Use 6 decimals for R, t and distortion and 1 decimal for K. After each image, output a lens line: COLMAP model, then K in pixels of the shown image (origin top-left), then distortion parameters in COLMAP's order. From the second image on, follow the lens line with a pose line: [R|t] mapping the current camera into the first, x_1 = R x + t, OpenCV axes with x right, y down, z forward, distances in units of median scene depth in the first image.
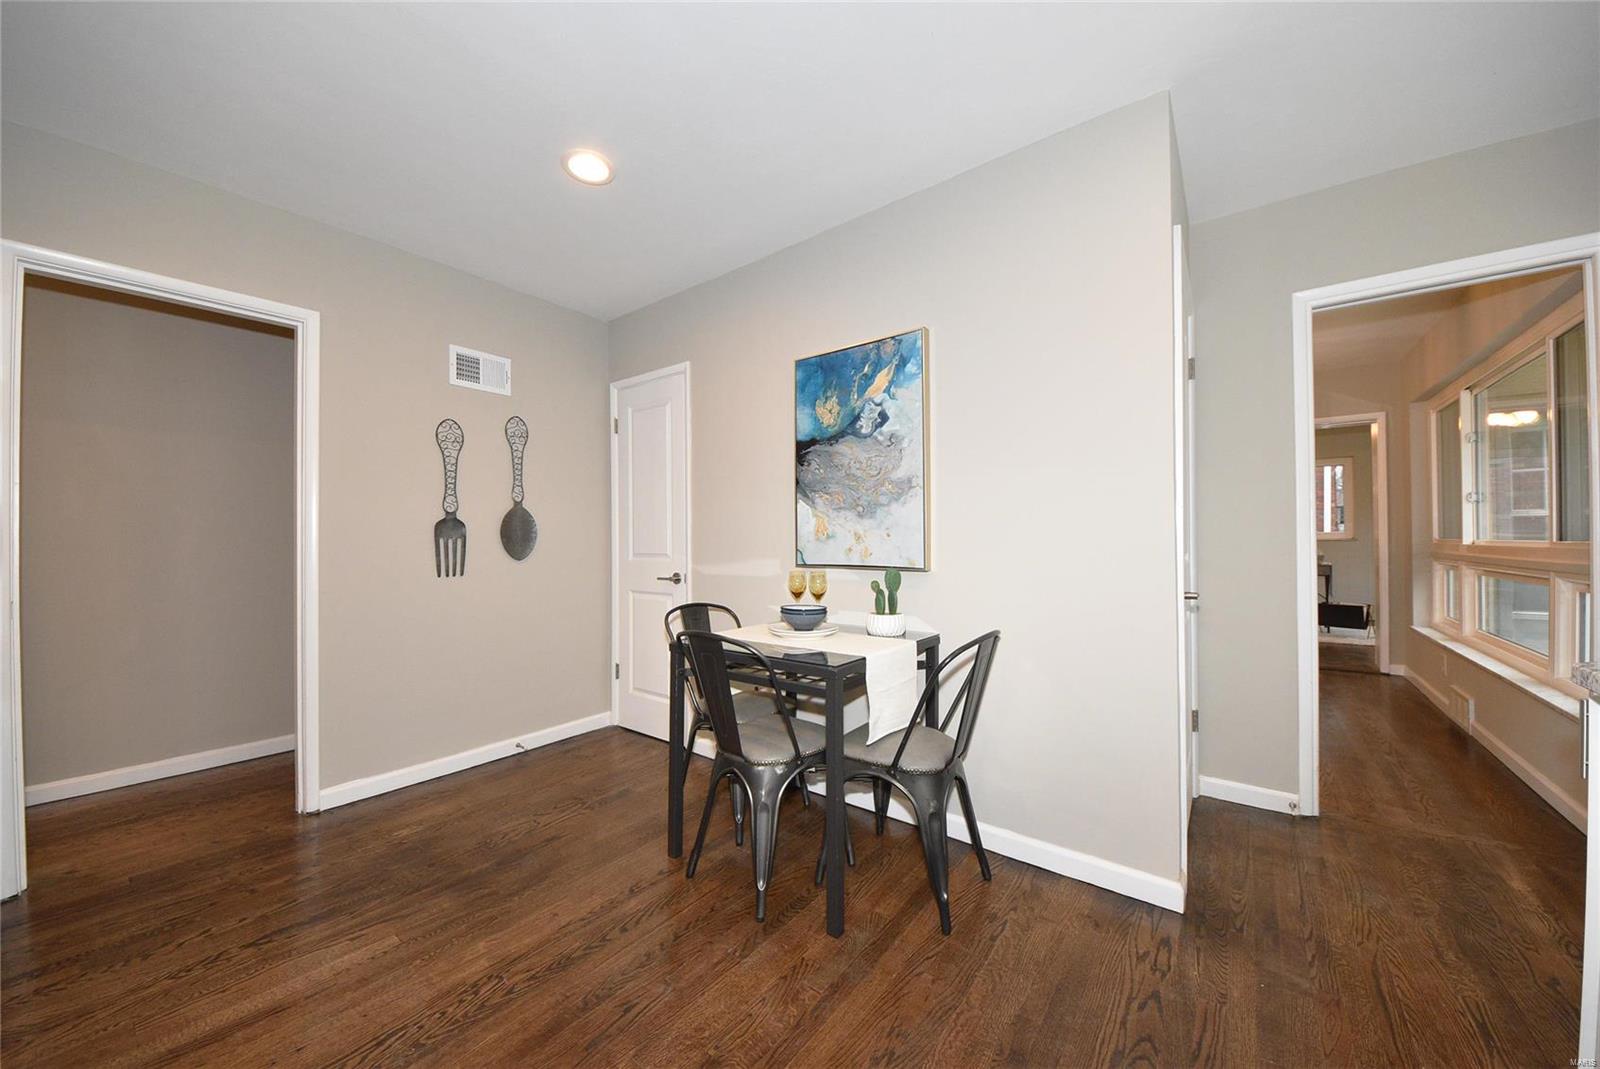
lens RADIAL K [[583.6, 0, 799.8], [0, 583.6, 533.8], [0, 0, 1]] dist [-0.001848, -0.000203]
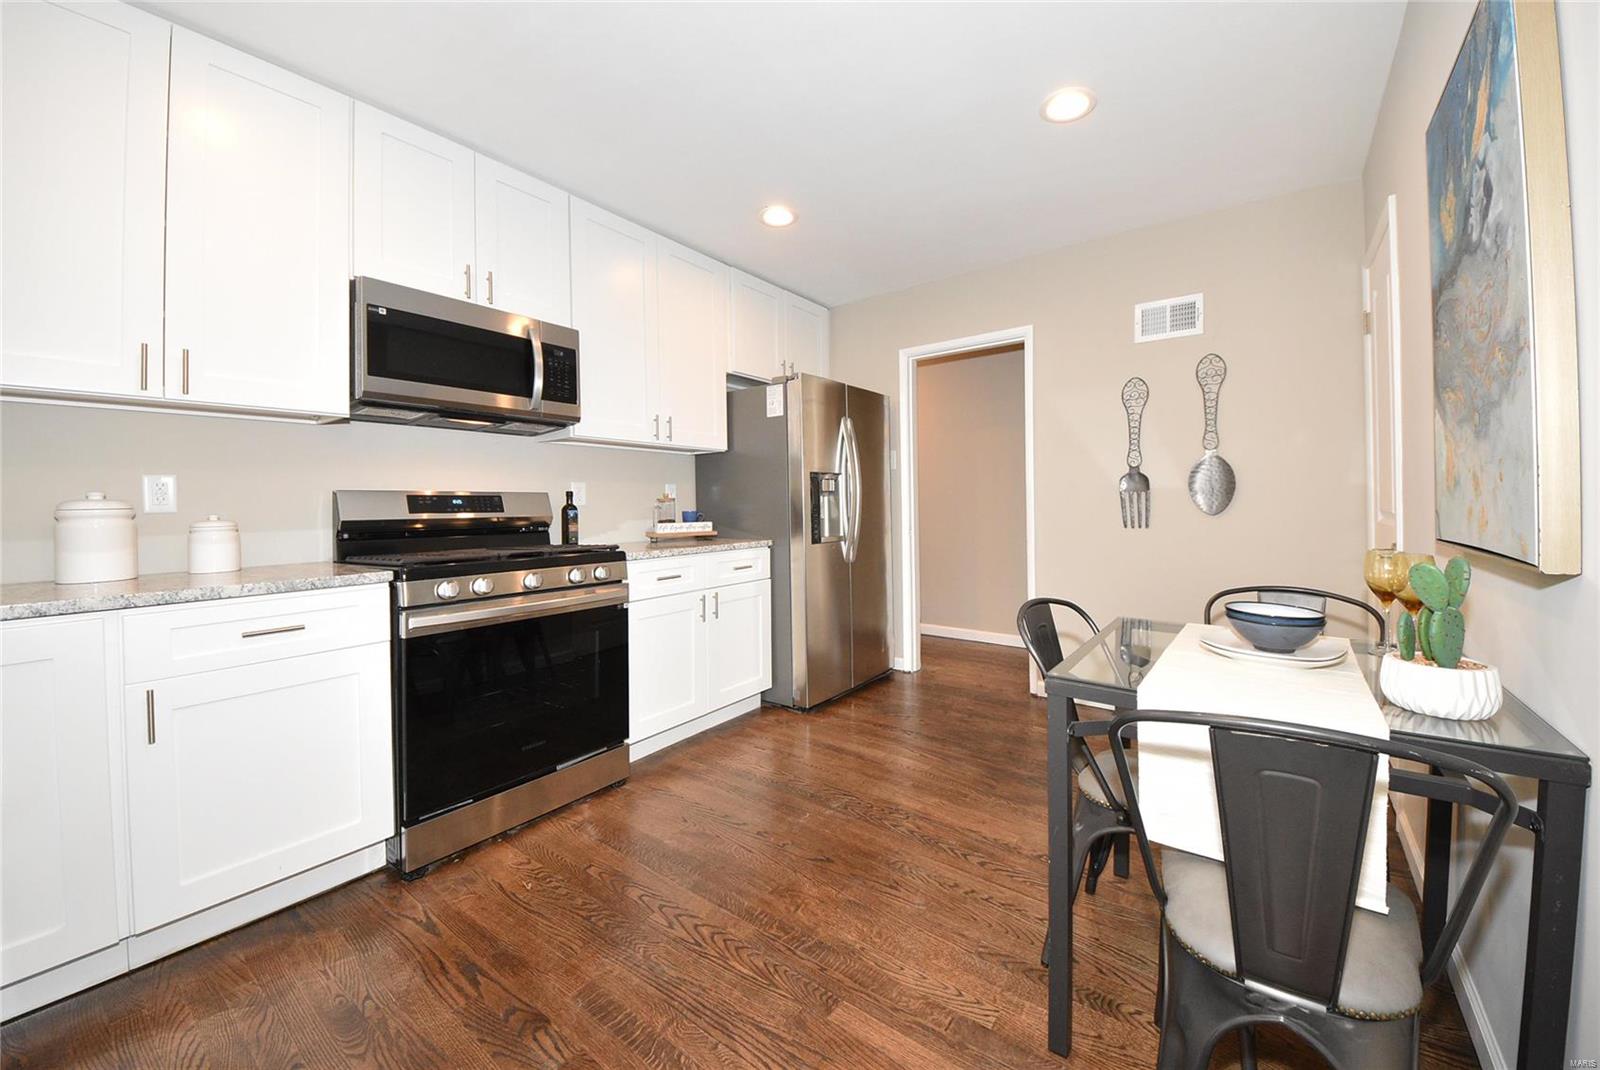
lens RADIAL K [[583.6, 0, 816.5], [0, 583.6, 503.6], [0, 0, 1]] dist [-0.001848, -0.000203]
pose [[0.010643, 0.011782, -0.999874, 0.514711], [0.024861, 0.999618, 0.012044, 0.002798], [0.999634, -0.024986, 0.010346, 0.485244]]
